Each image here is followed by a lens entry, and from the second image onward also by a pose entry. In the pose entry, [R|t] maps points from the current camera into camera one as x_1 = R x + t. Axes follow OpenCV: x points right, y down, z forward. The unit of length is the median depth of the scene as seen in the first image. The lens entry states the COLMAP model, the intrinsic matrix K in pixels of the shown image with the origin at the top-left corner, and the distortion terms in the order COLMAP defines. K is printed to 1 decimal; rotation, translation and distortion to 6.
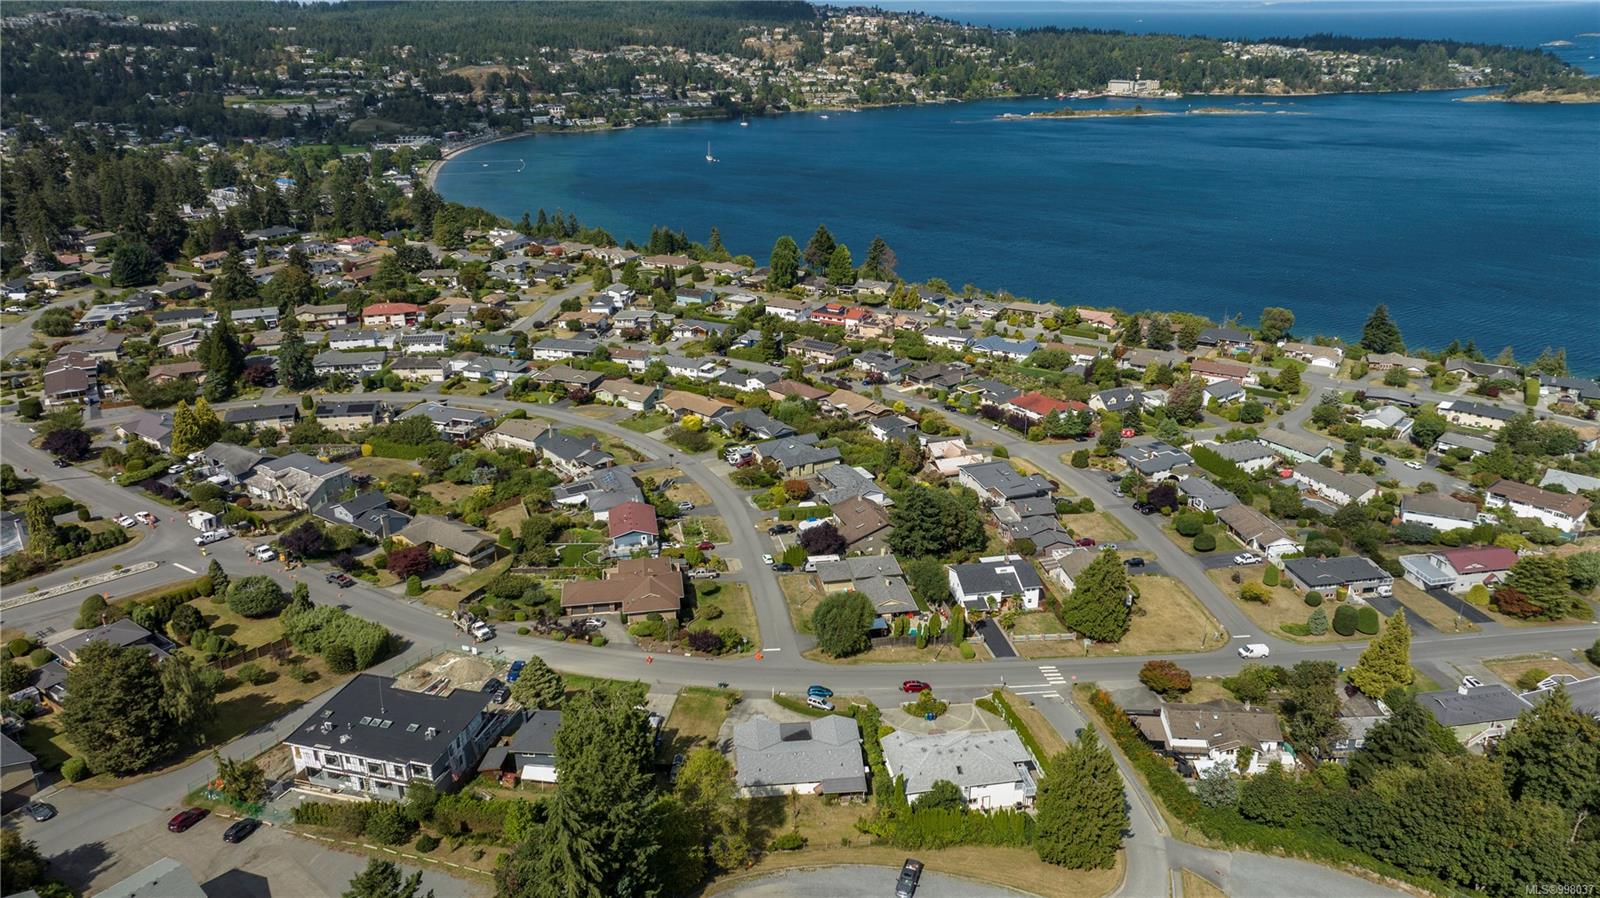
lens RADIAL K [[1104.2, 0, 799.8], [0, 1104.2, 426.2], [0, 0, 1]] dist [-0.033702, 0.032960]
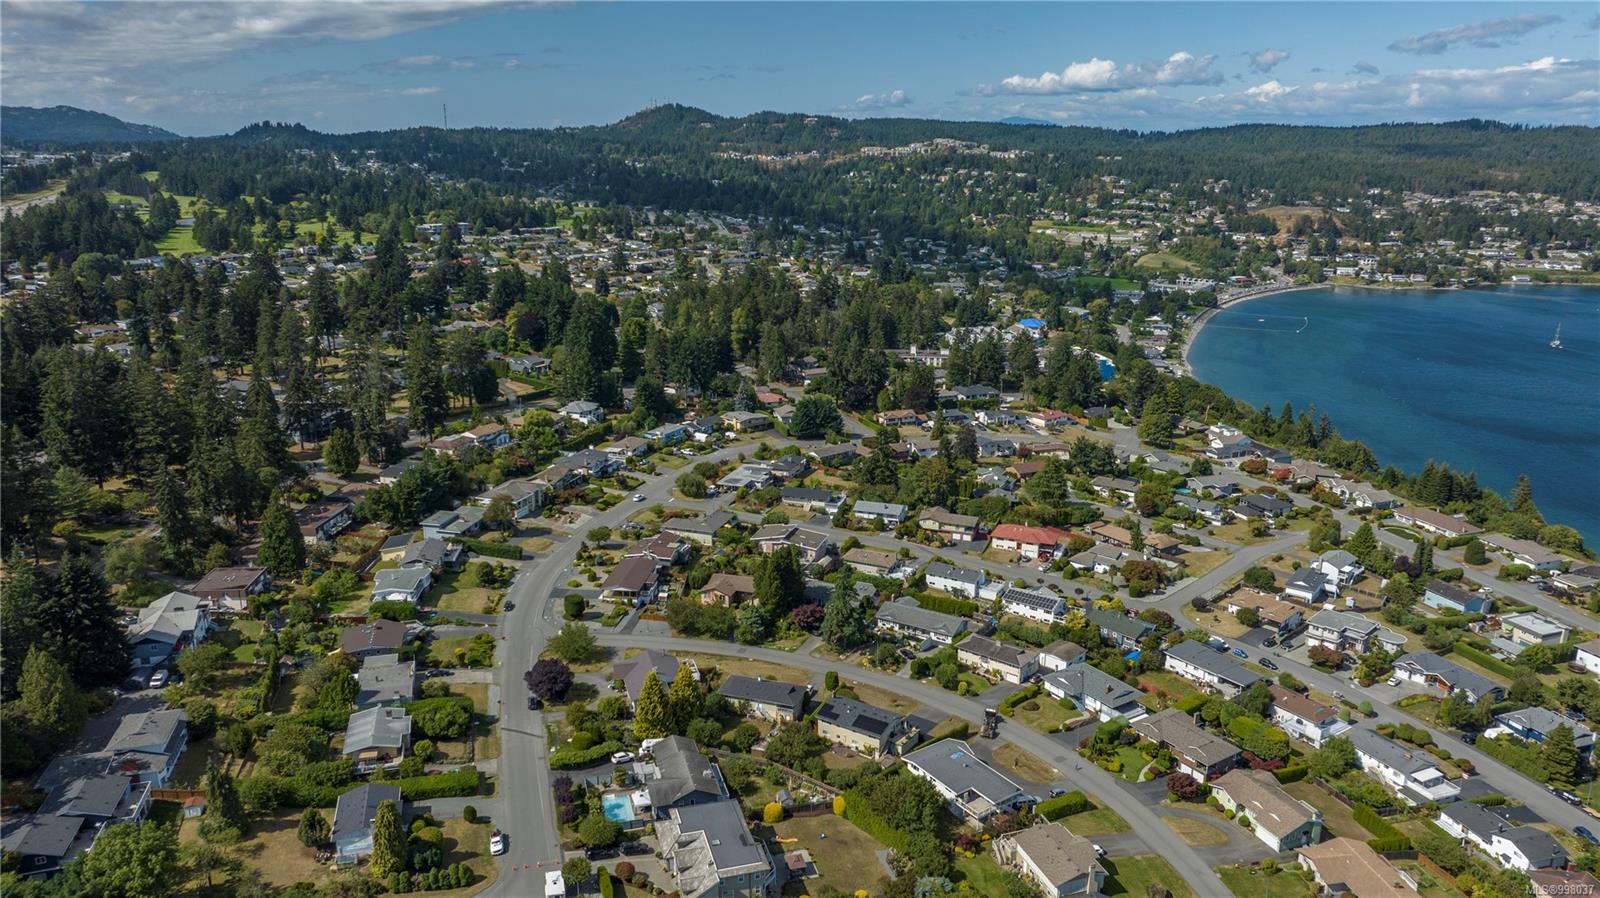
lens RADIAL K [[1122.7, 0, 806.7], [0, 1122.7, 441.9], [0, 0, 1]] dist [-0.062753, 0.081278]
pose [[0.773306, 0.178646, -0.608344, -0.005413], [-0.236927, 0.971397, -0.015913, -0.088279], [0.588101, 0.156439, 0.793514, 0.174758]]
